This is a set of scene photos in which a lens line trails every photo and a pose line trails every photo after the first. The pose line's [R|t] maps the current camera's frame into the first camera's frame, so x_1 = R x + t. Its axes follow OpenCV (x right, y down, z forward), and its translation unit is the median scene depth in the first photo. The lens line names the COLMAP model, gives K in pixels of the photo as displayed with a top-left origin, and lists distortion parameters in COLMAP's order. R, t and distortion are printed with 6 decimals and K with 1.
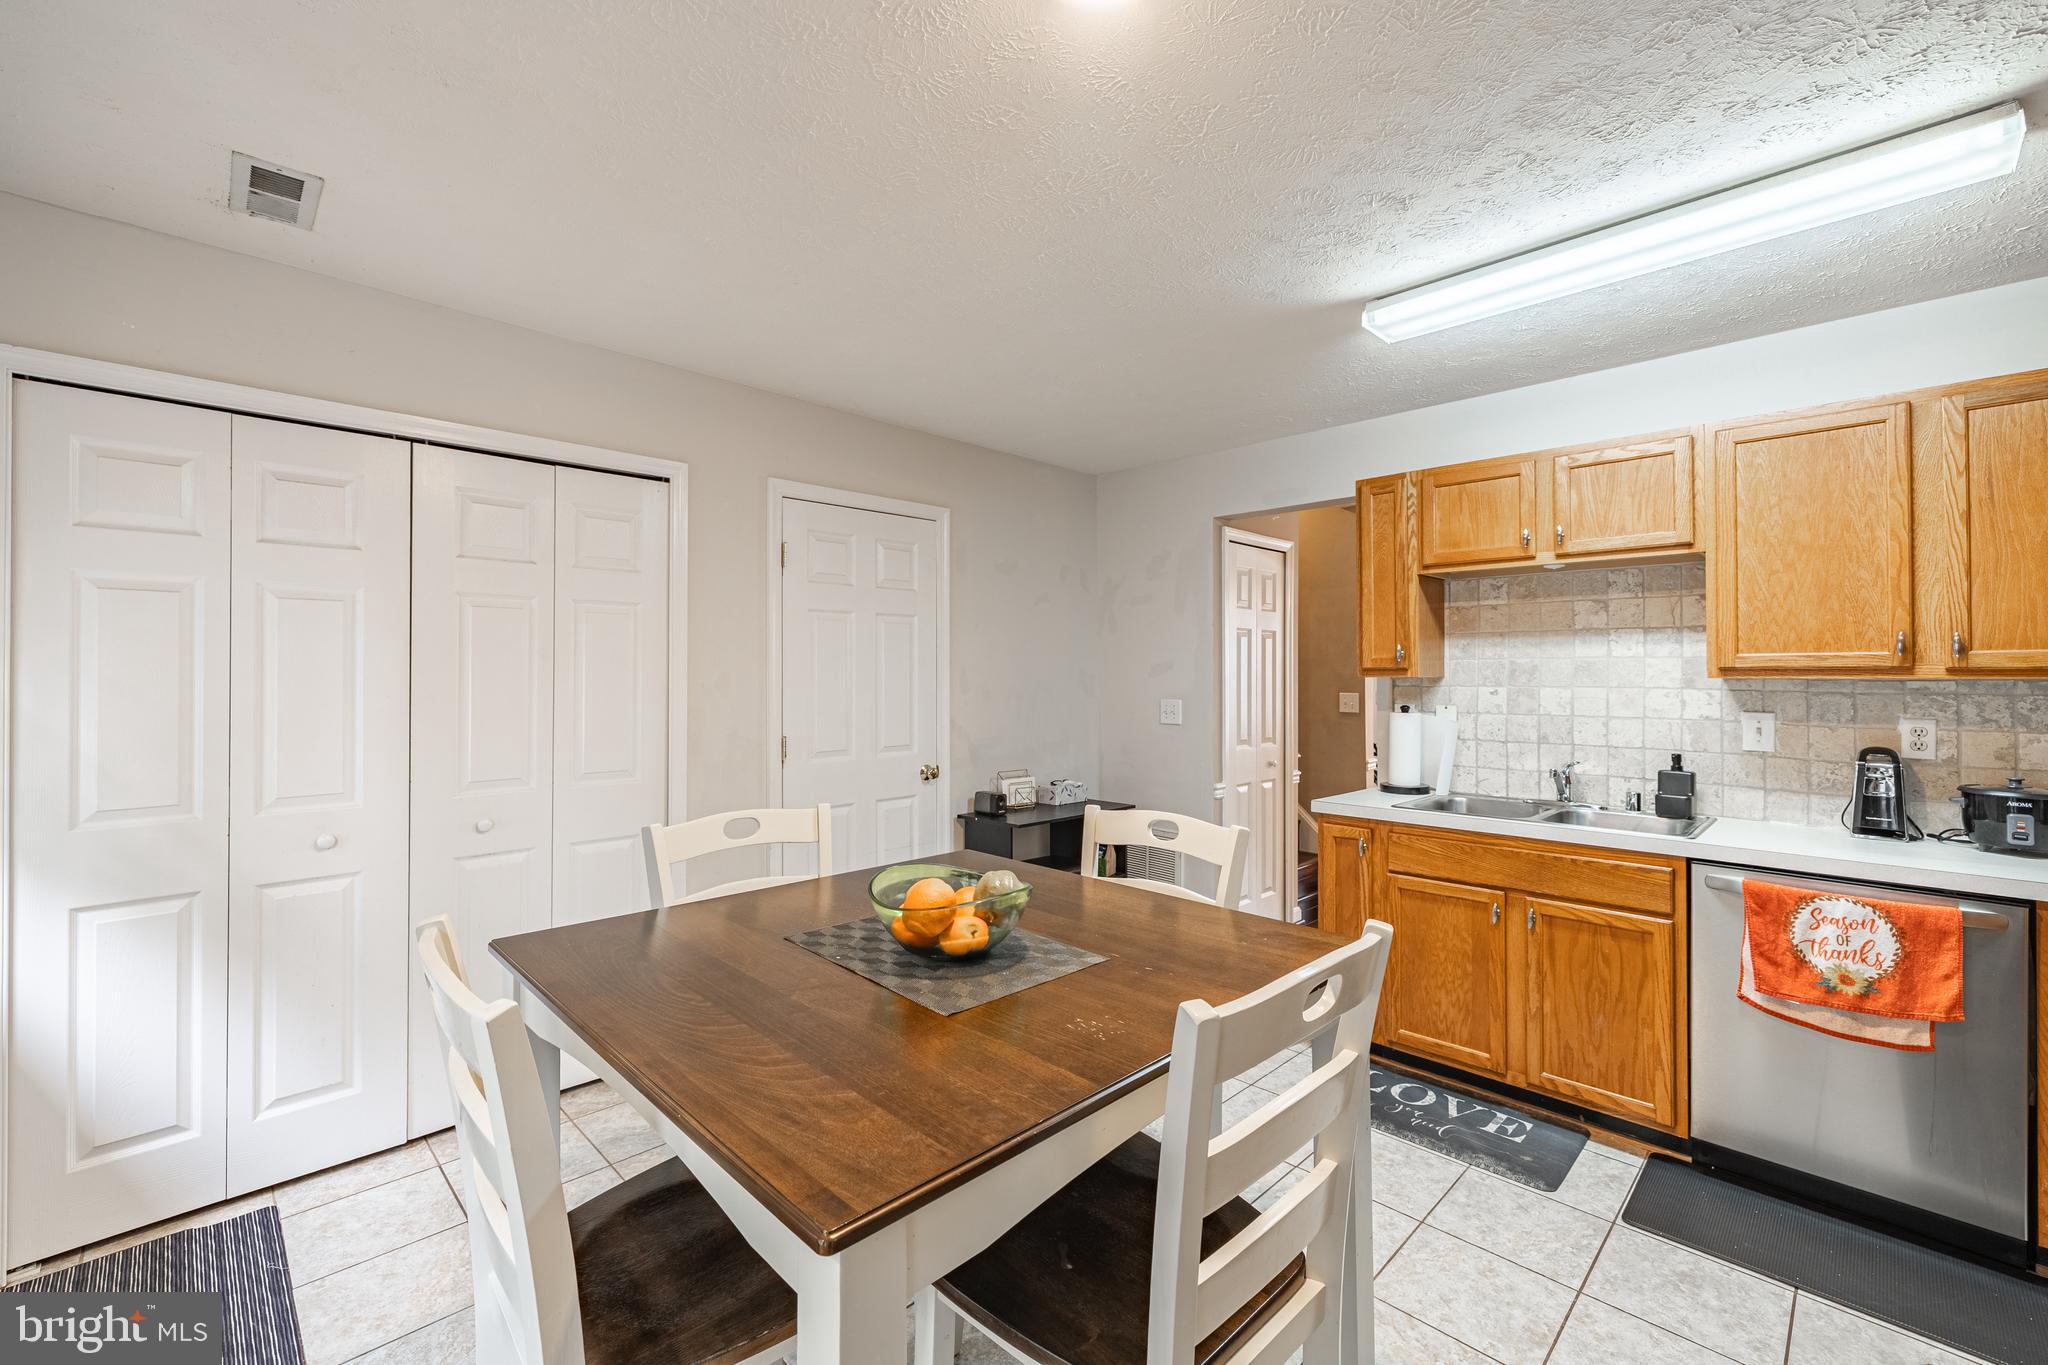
lens RADIAL K [[864.7, 0, 1026.2], [0, 864.7, 668.3], [0, 0, 1]] dist [0.007306, -0.001214]
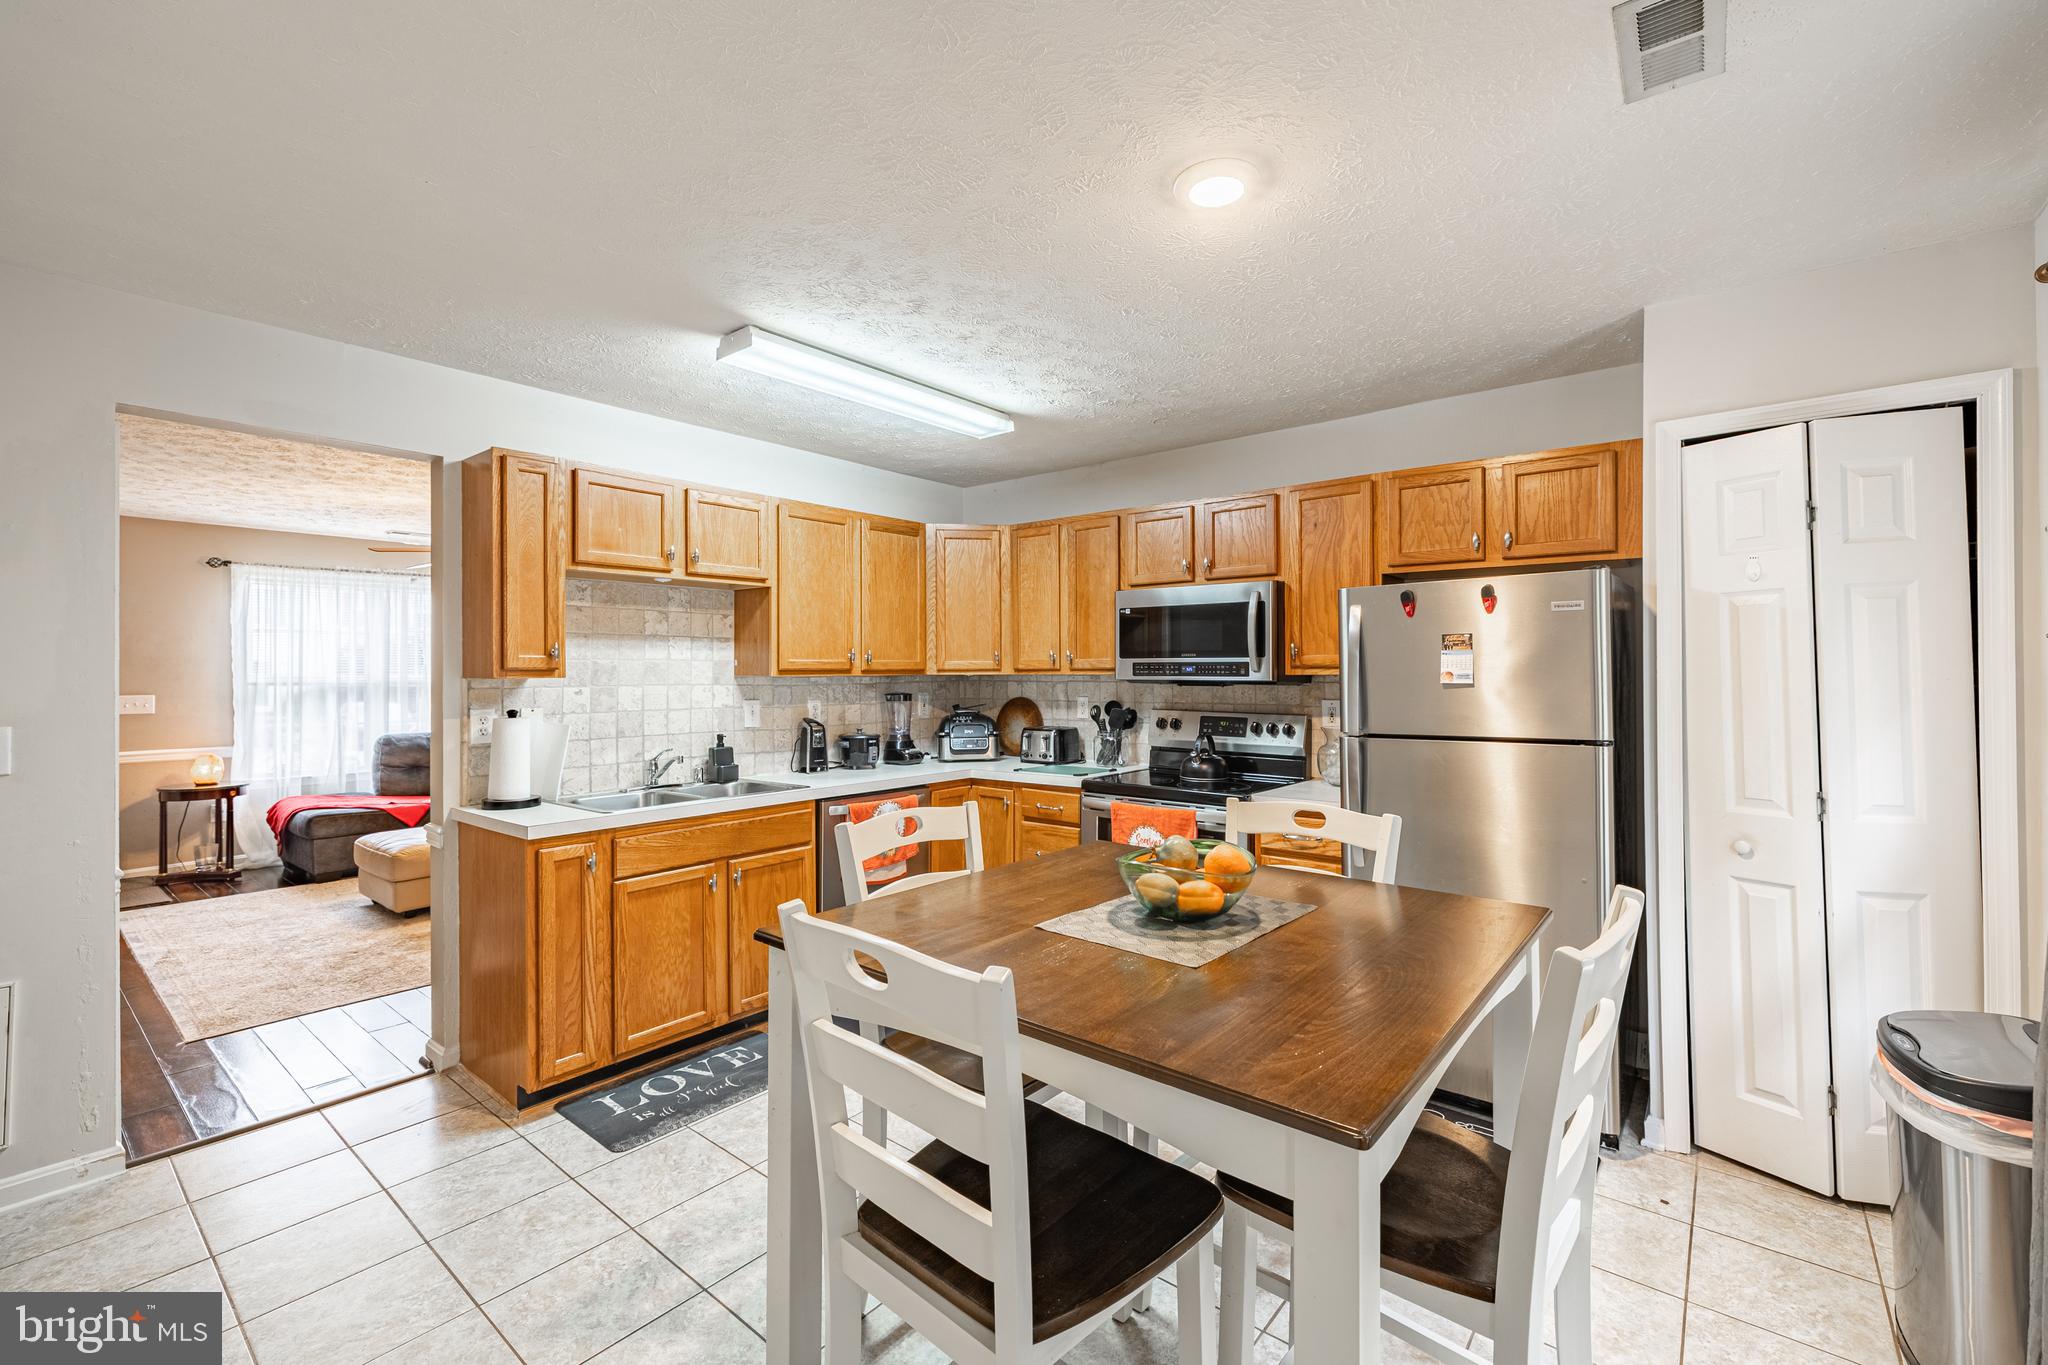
lens RADIAL K [[864.7, 0, 1023.2], [0, 864.7, 668.5], [0, 0, 1]] dist [0.007306, -0.001214]
pose [[-0.093933, 0.002770, 0.995575, -0.615187], [-0.003626, 0.999989, -0.003125, 0.001270], [-0.995572, -0.003904, -0.093921, 0.677232]]
